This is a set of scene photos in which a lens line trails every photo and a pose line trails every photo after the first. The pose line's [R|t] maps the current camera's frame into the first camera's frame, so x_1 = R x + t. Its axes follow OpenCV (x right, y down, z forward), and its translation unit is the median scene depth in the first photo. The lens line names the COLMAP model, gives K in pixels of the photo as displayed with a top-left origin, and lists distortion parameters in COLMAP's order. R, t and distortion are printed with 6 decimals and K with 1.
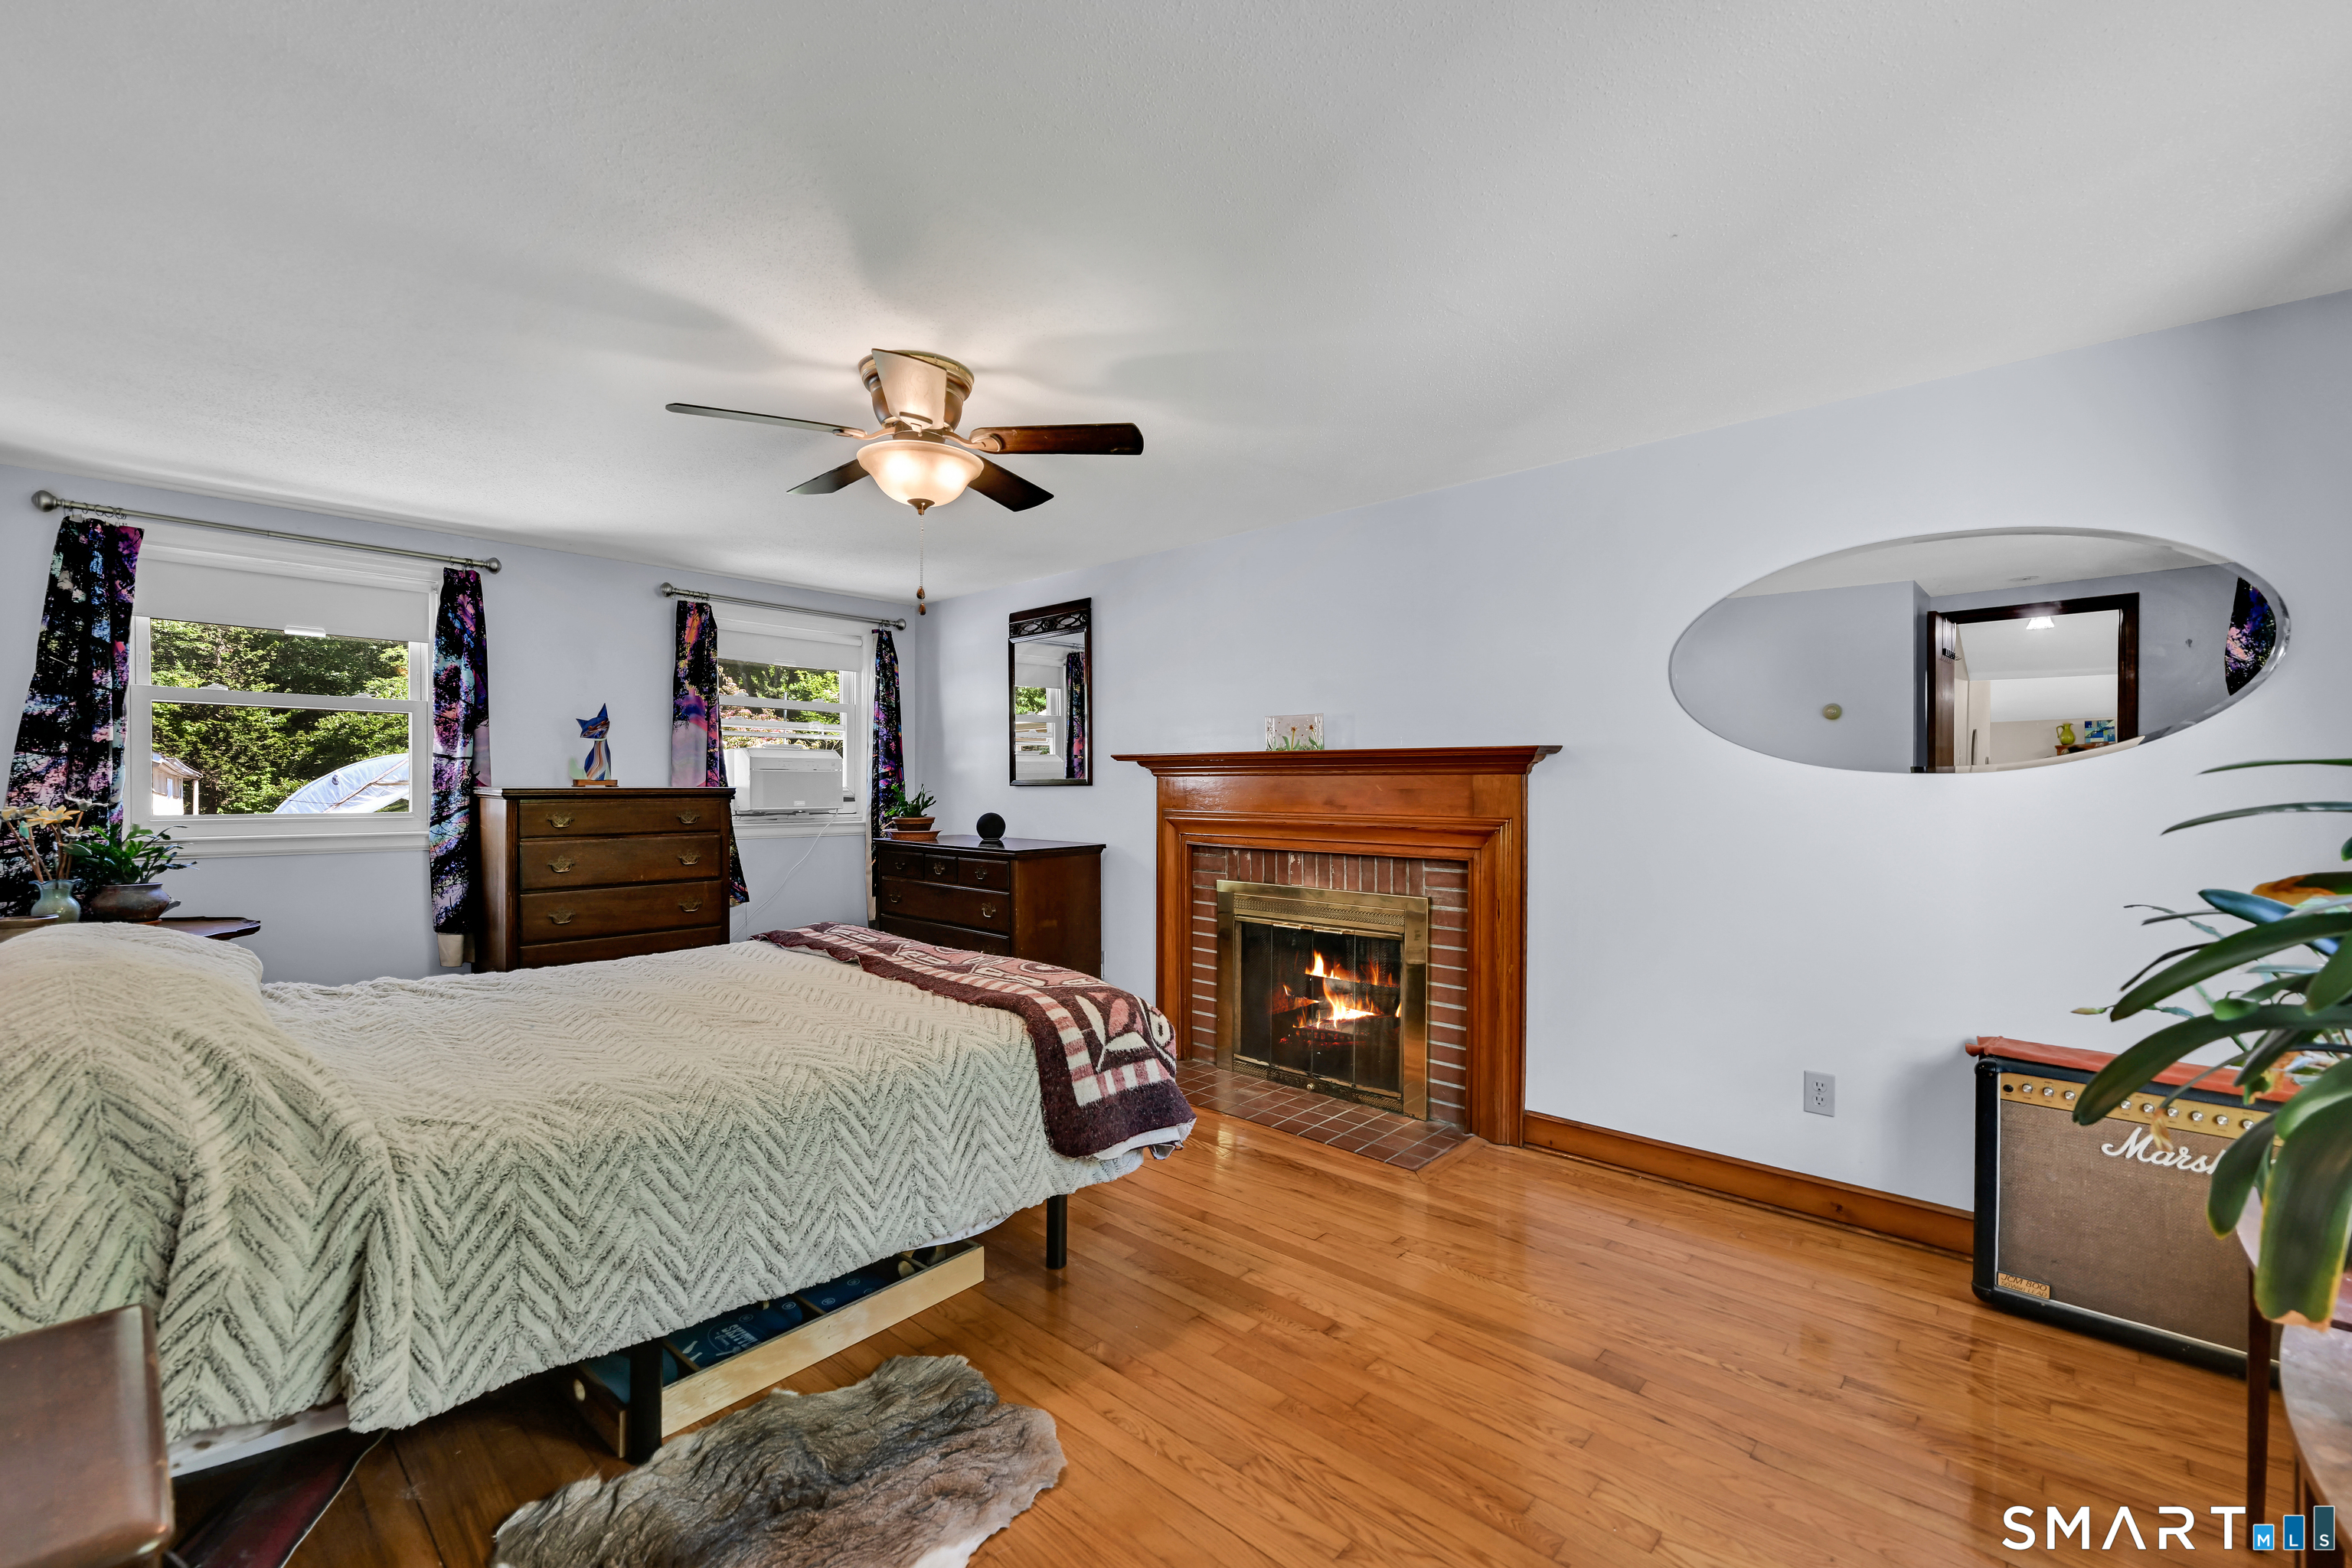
lens RADIAL K [[969.1, 0, 1181.6], [0, 969.1, 787.4], [0, 0, 1]] dist [-0.000762, 0.000512]
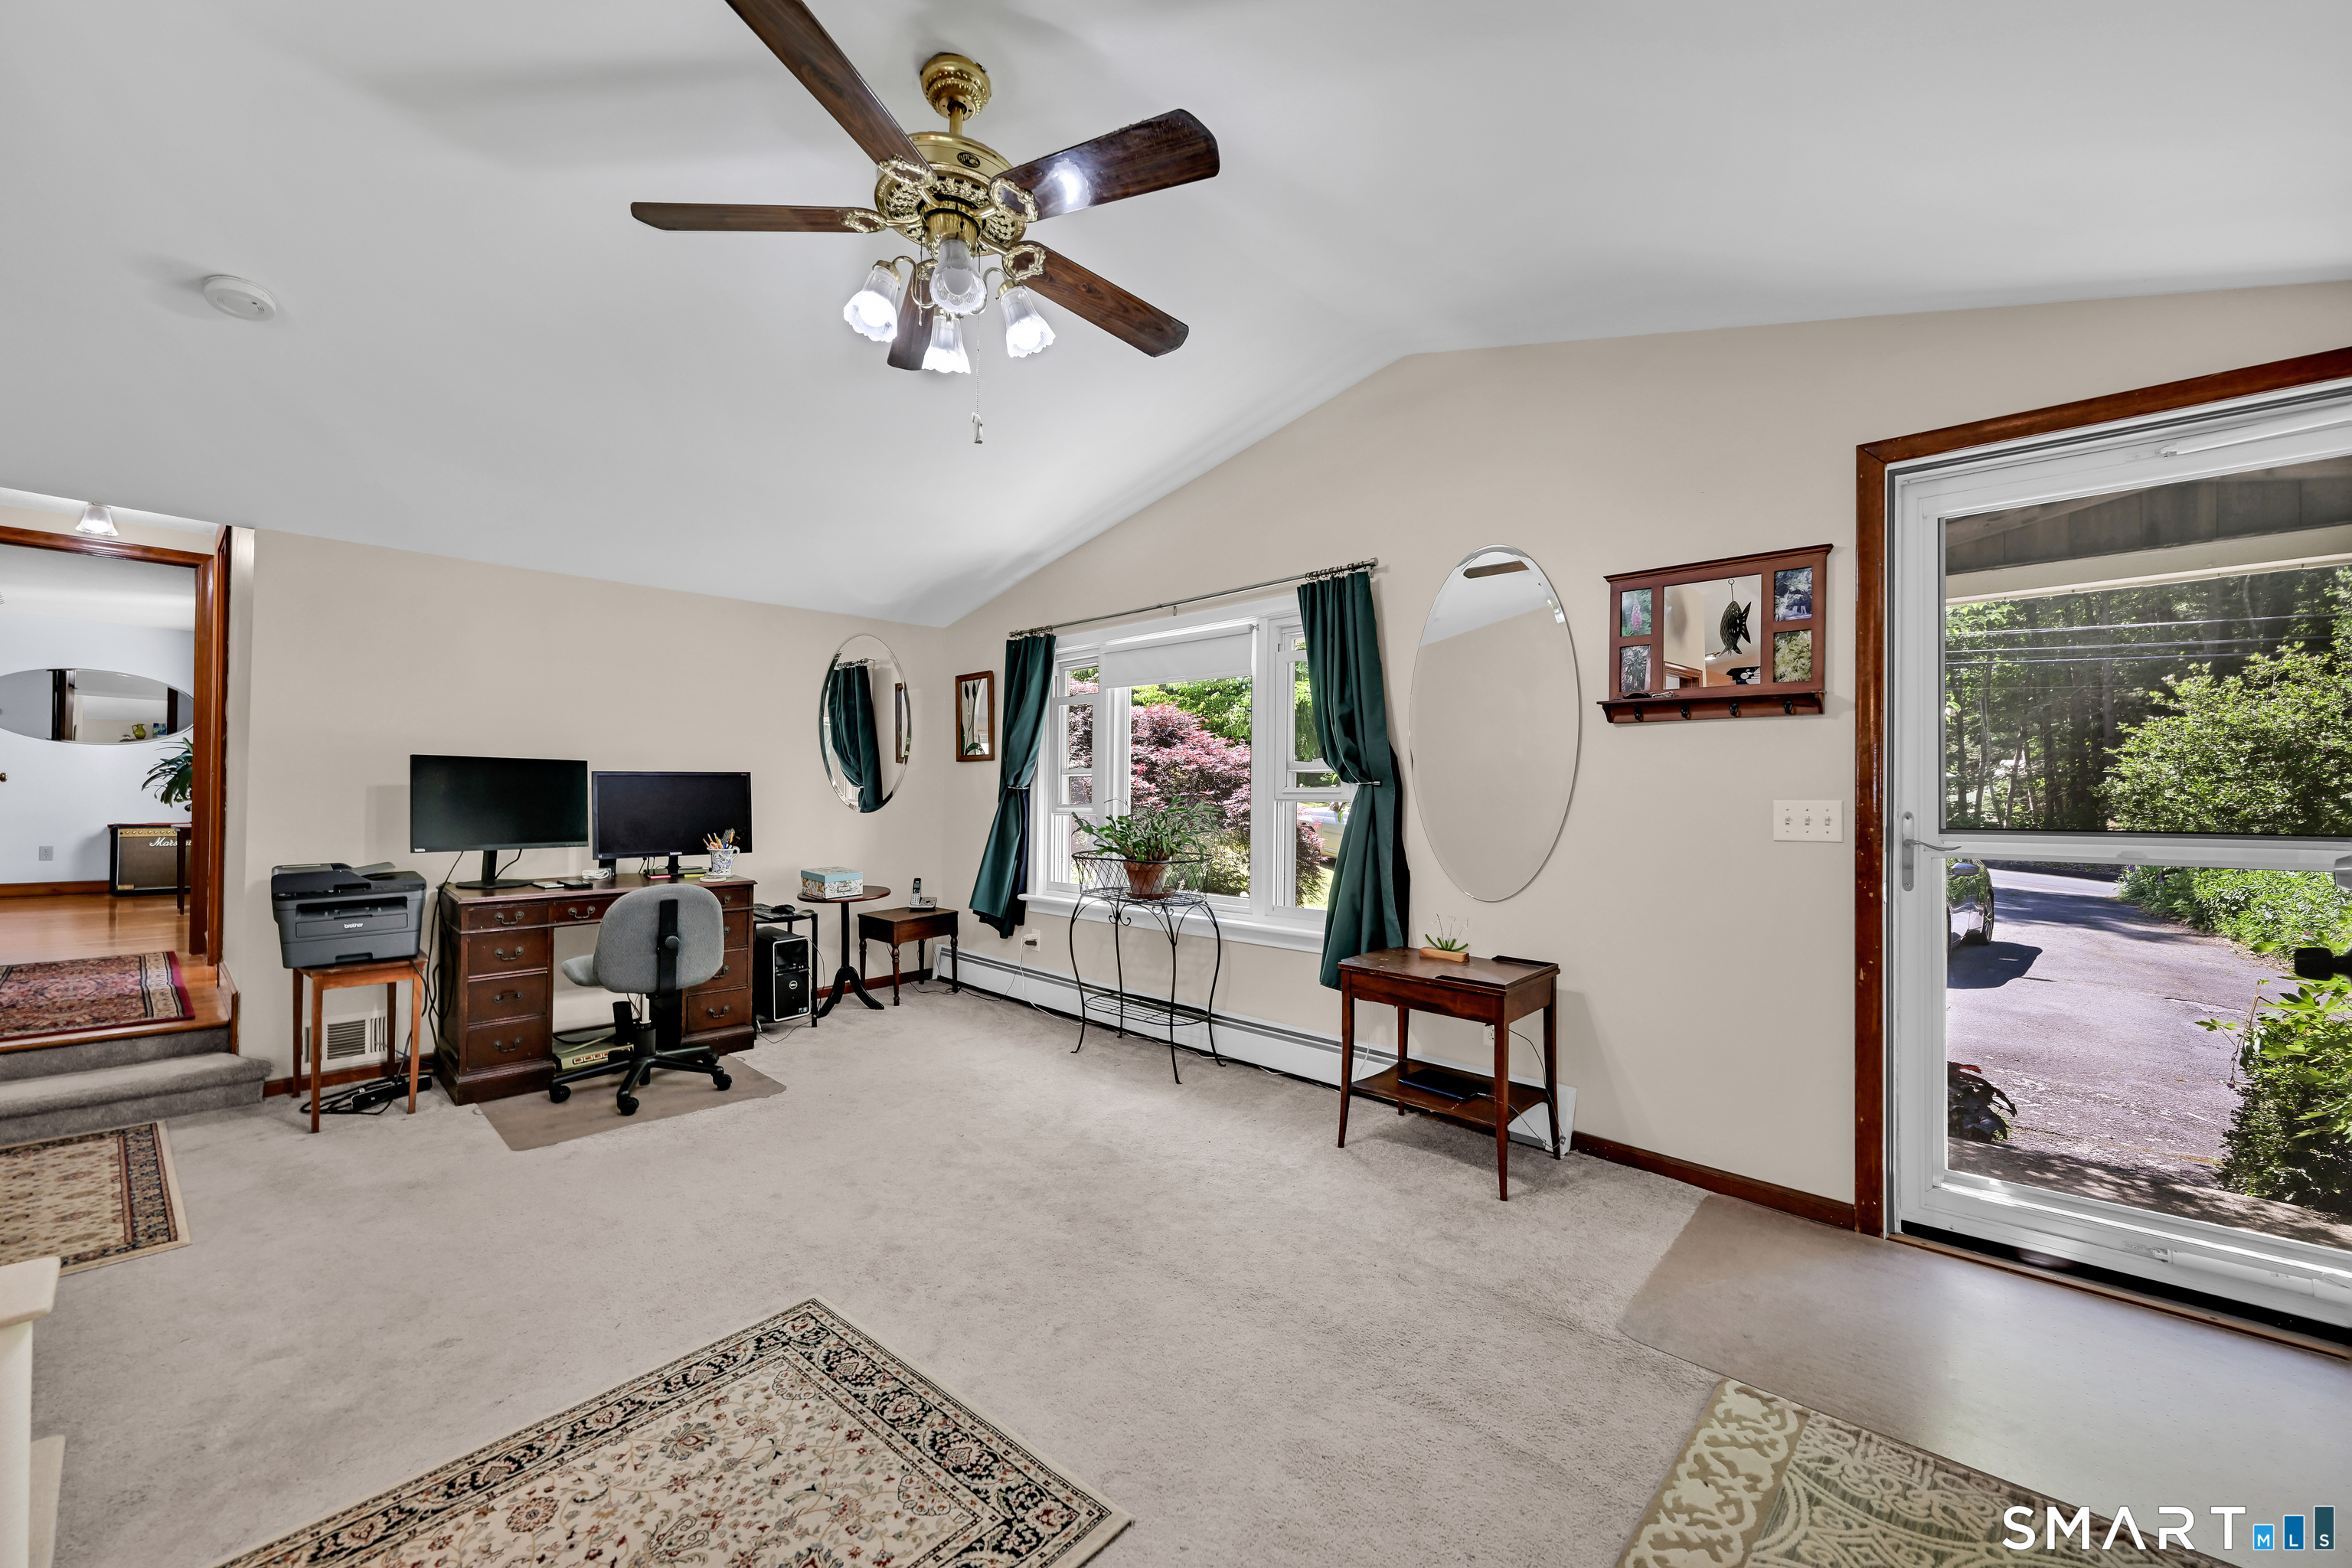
lens RADIAL K [[930.7, 0, 1186.0], [0, 930.7, 791.4], [0, 0, 1]] dist [-0.003194, 0.000043]
pose [[-0.023454, 0.005669, 0.999709, -1.085421], [0.008742, 0.999947, -0.005465, 0.112057], [-0.999687, 0.008611, -0.023503, -1.152239]]
